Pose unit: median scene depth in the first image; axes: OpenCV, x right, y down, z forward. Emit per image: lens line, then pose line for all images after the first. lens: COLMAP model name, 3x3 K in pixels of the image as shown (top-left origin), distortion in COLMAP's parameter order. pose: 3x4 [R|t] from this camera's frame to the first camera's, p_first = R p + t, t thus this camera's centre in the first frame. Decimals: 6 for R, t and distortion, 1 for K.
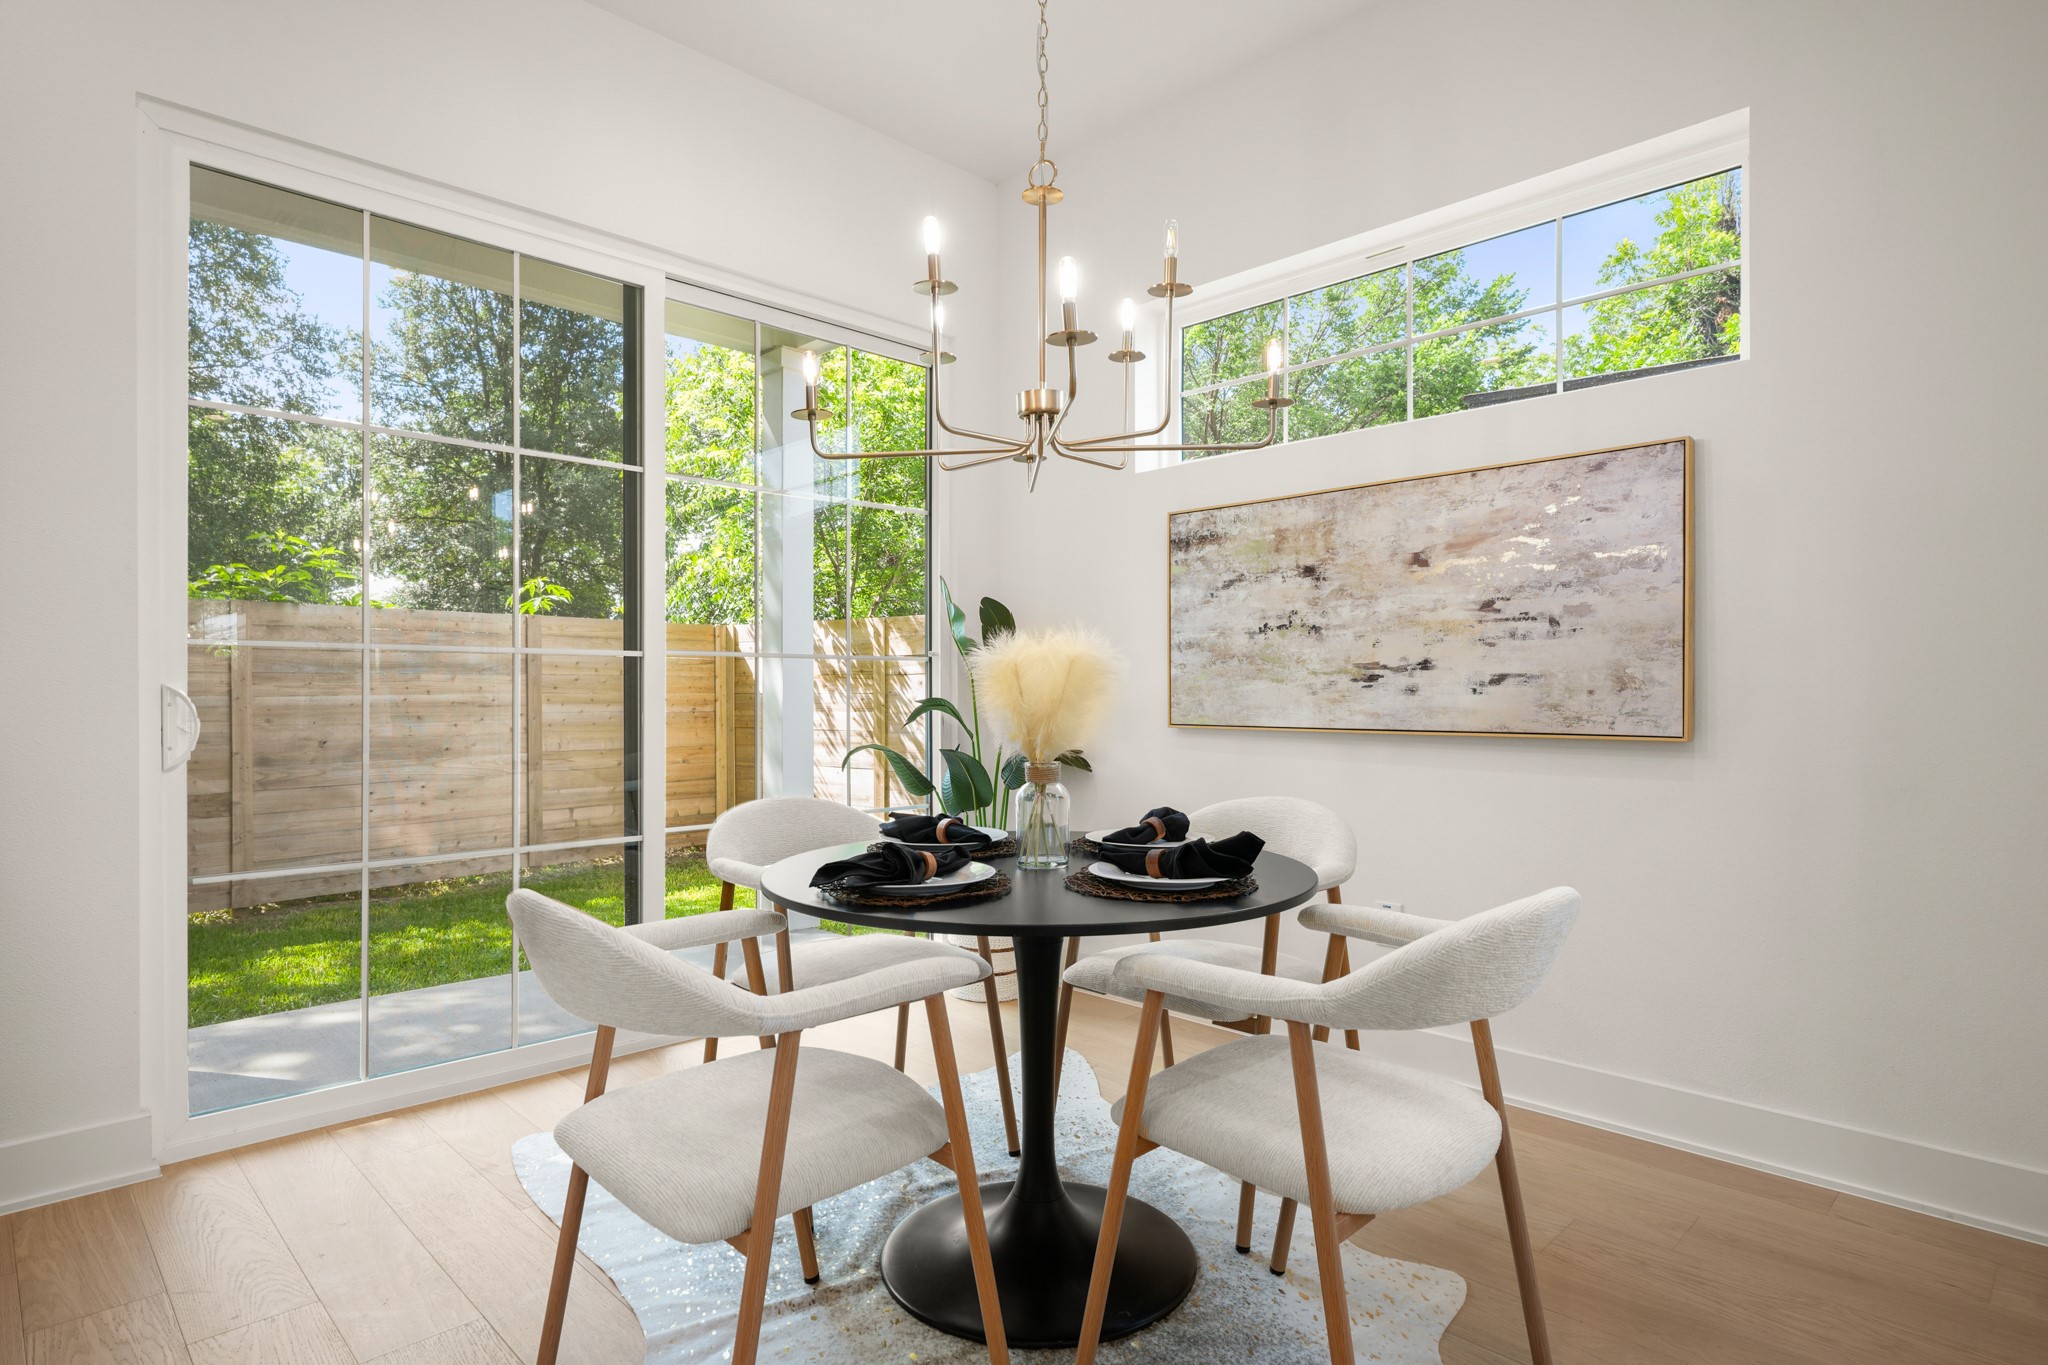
lens RADIAL K [[1098.9, 0, 1017.1], [0, 1098.9, 690.5], [0, 0, 1]] dist [0.004585, 0.001352]
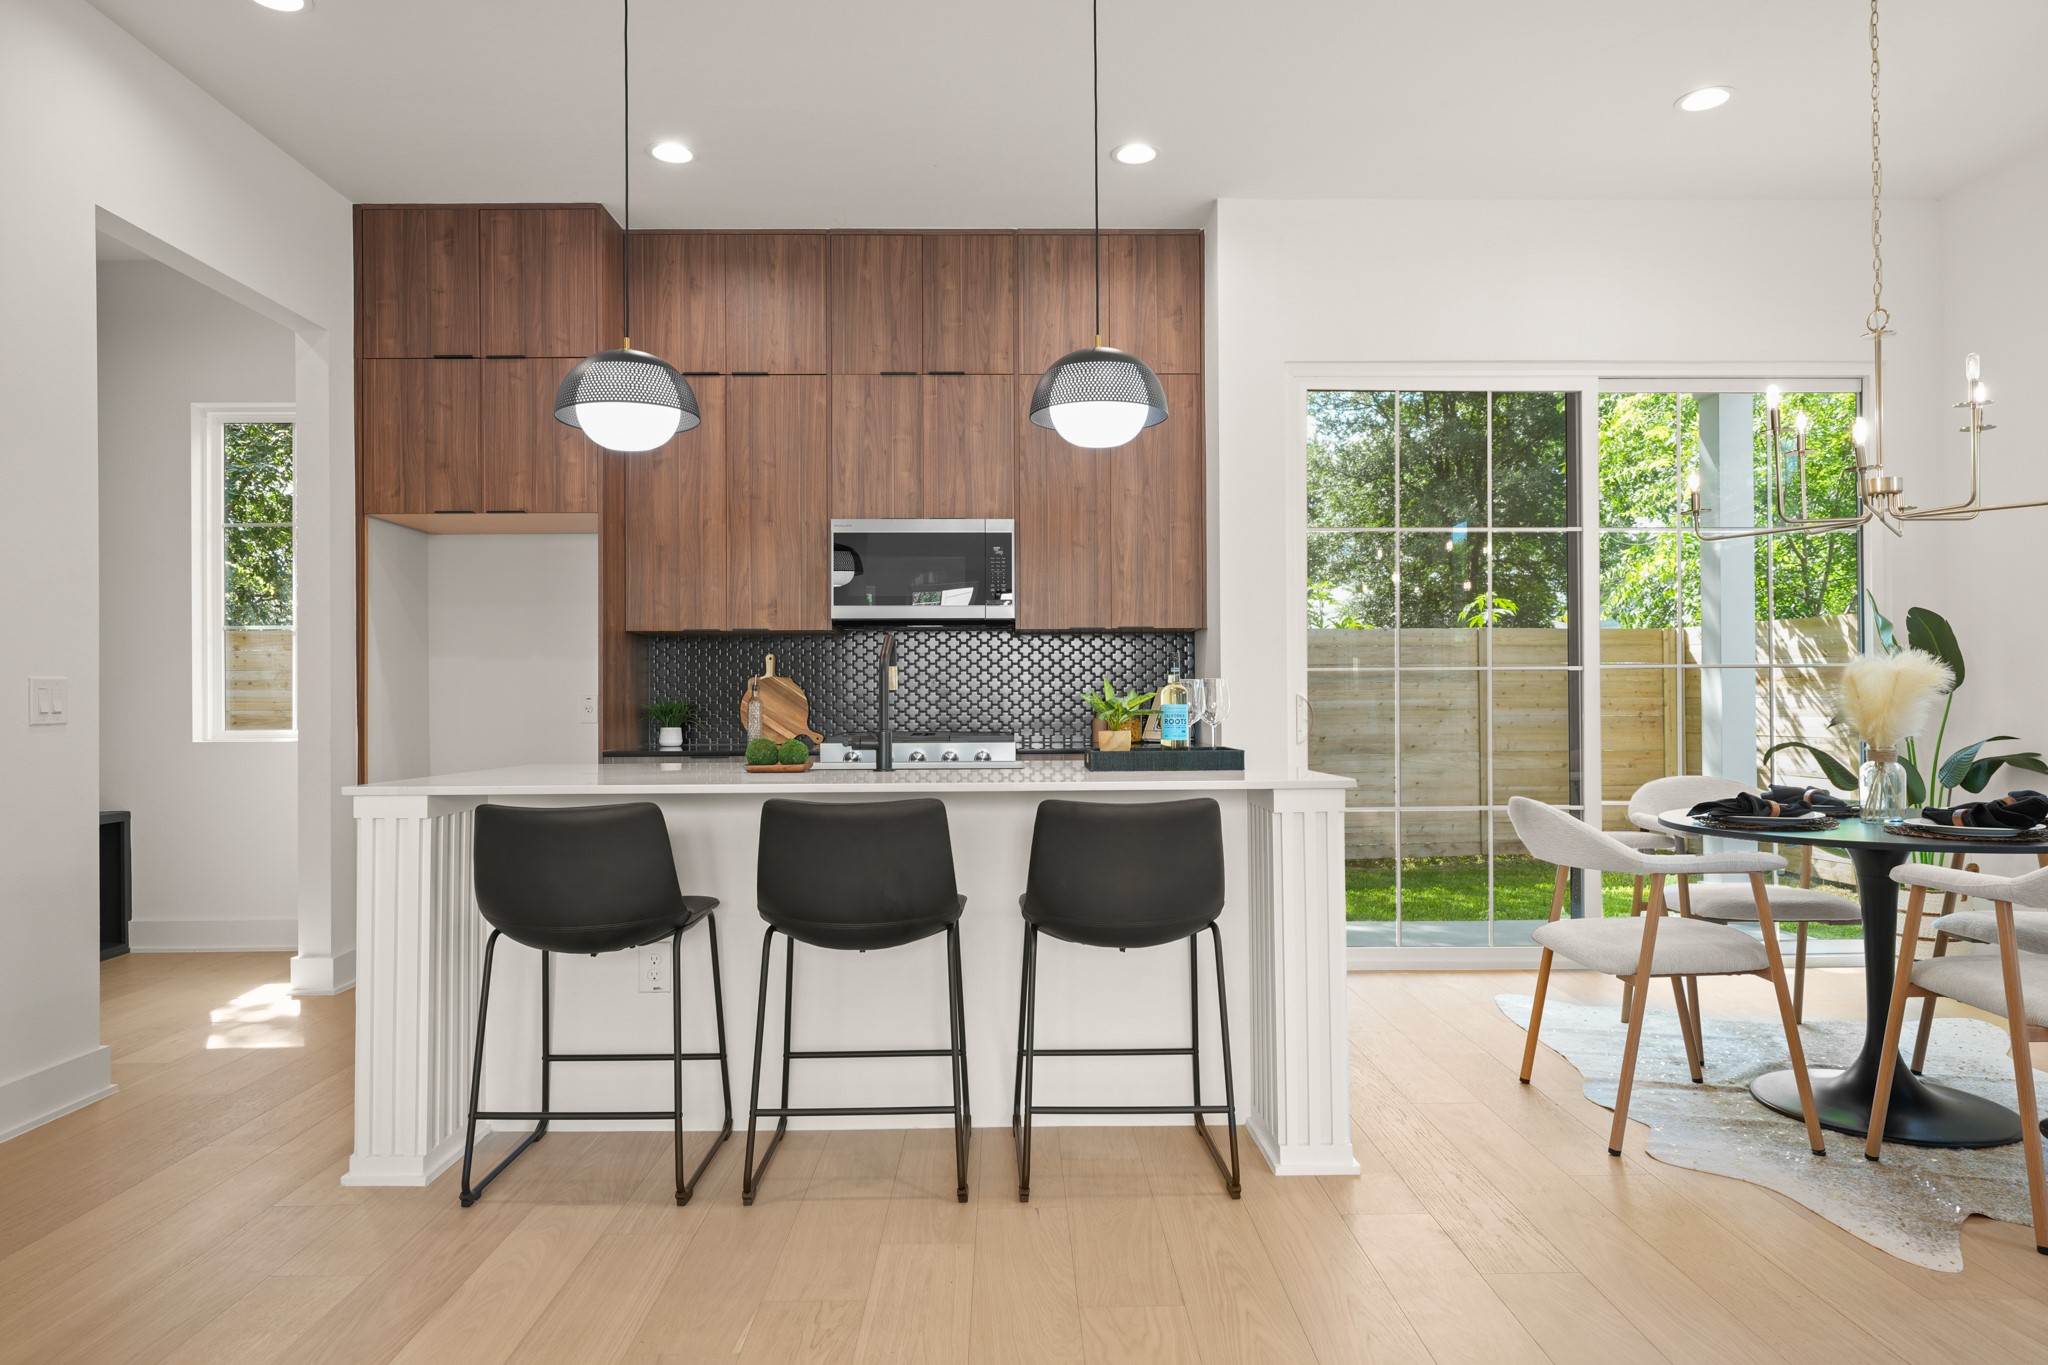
lens RADIAL K [[1235.3, 0, 1030.4], [0, 1235.3, 685.0], [0, 0, 1]] dist [-0.001649, 0.005993]
pose [[0.729060, -0.009680, -0.684381, 0.196510], [0.003862, 0.999942, -0.010029, -0.000984], [0.684439, 0.004668, 0.729055, -0.548525]]
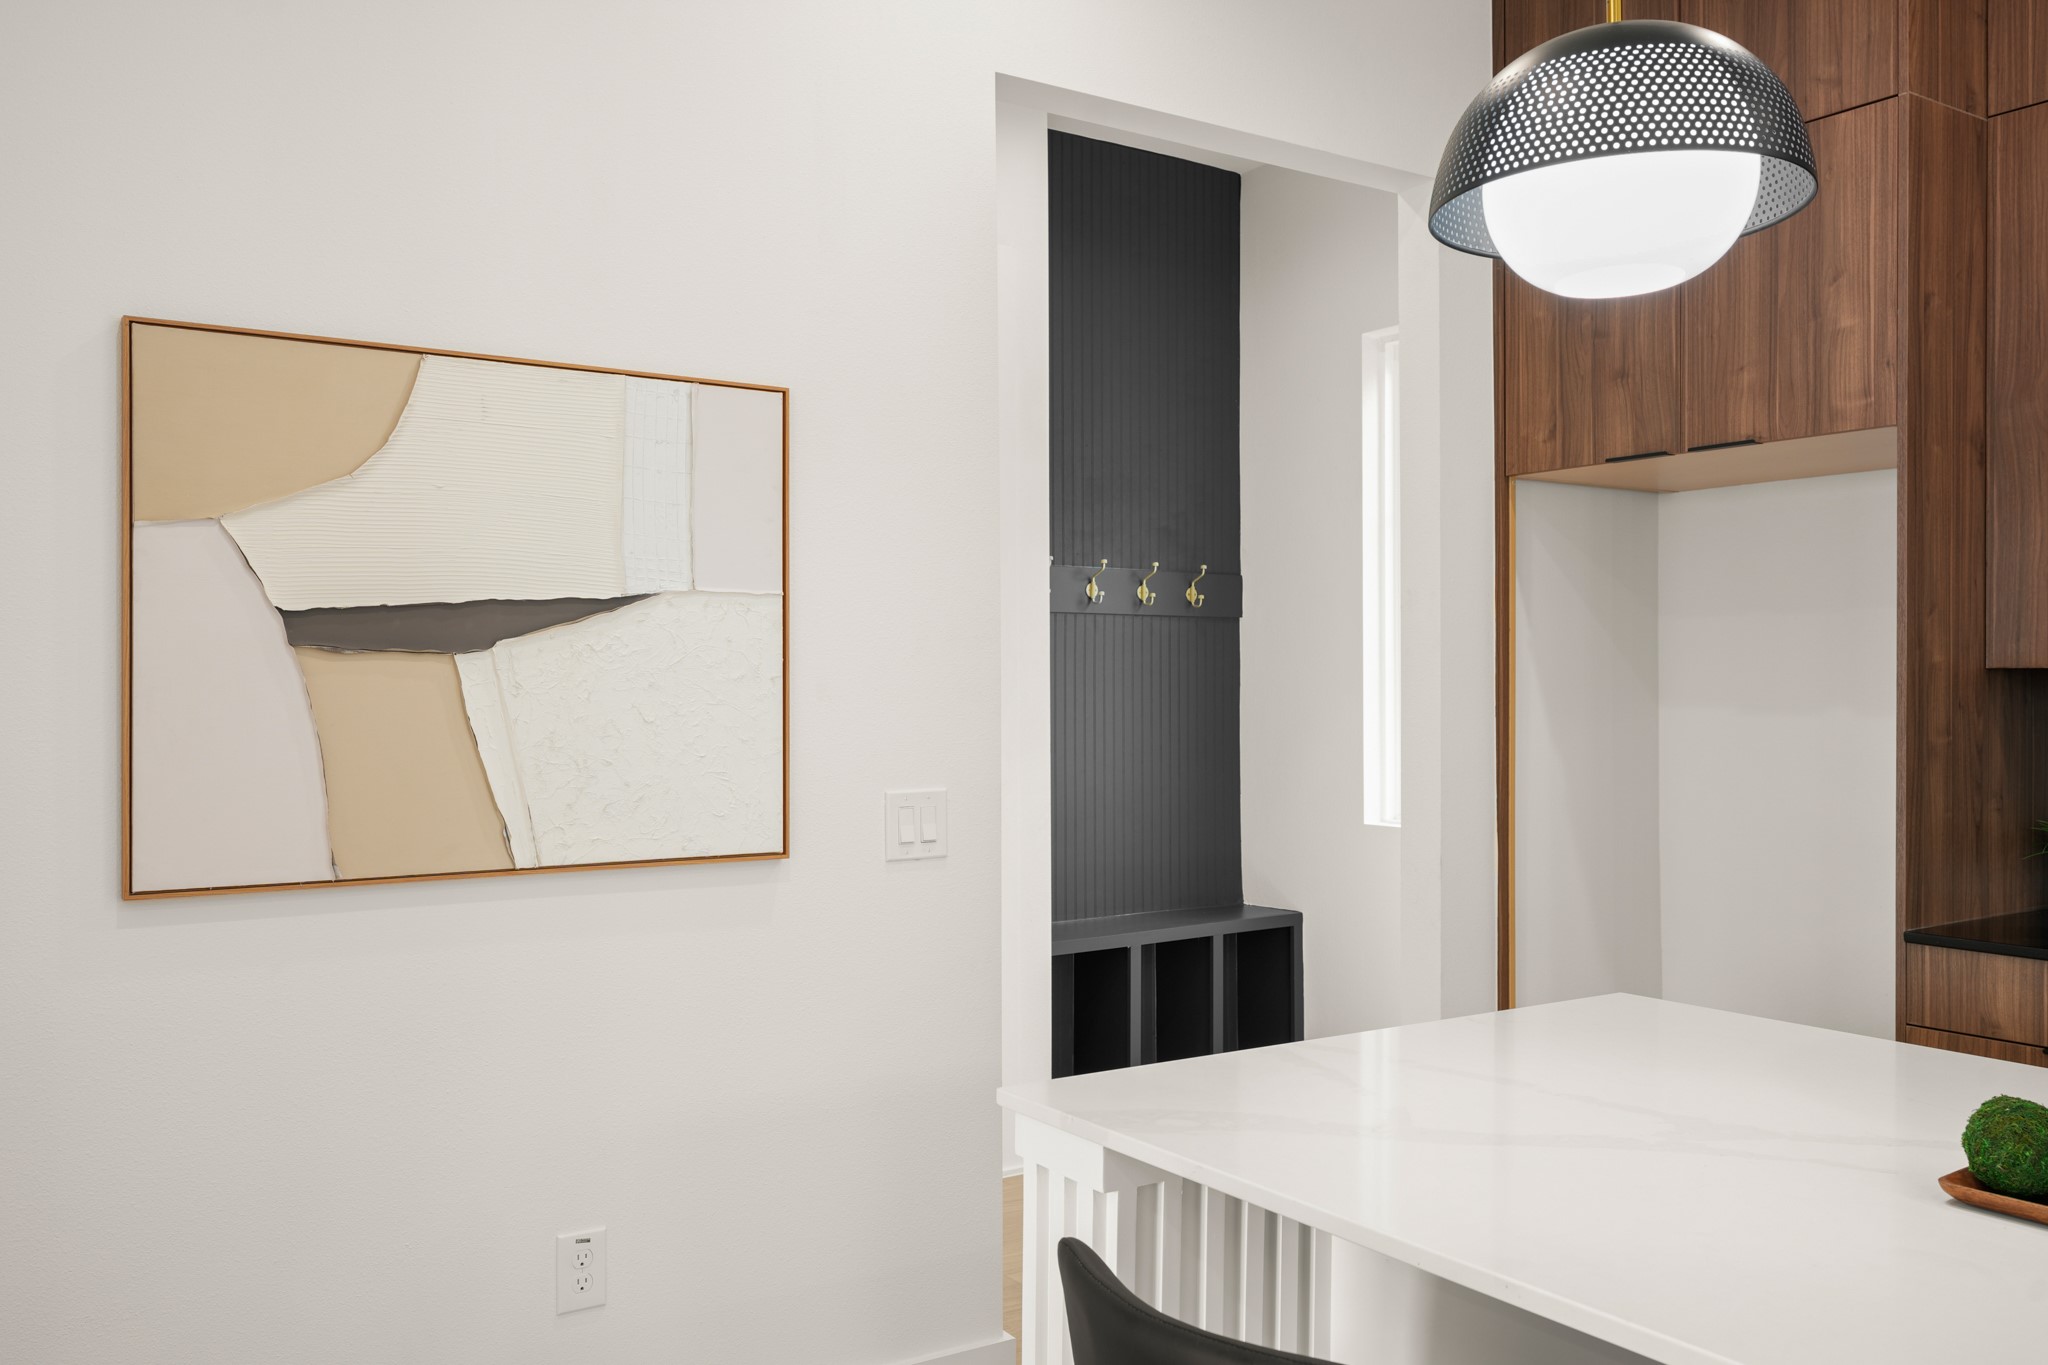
lens RADIAL K [[1678.8, 0, 1020.1], [0, 1678.8, 689.6], [0, 0, 1]] dist [0.008162, -0.004639]
pose [[-0.177455, 0.006692, -0.984106, -0.167398], [0.000318, 0.999977, 0.006743, -0.081606], [0.984129, 0.000884, -0.177453, -0.143208]]
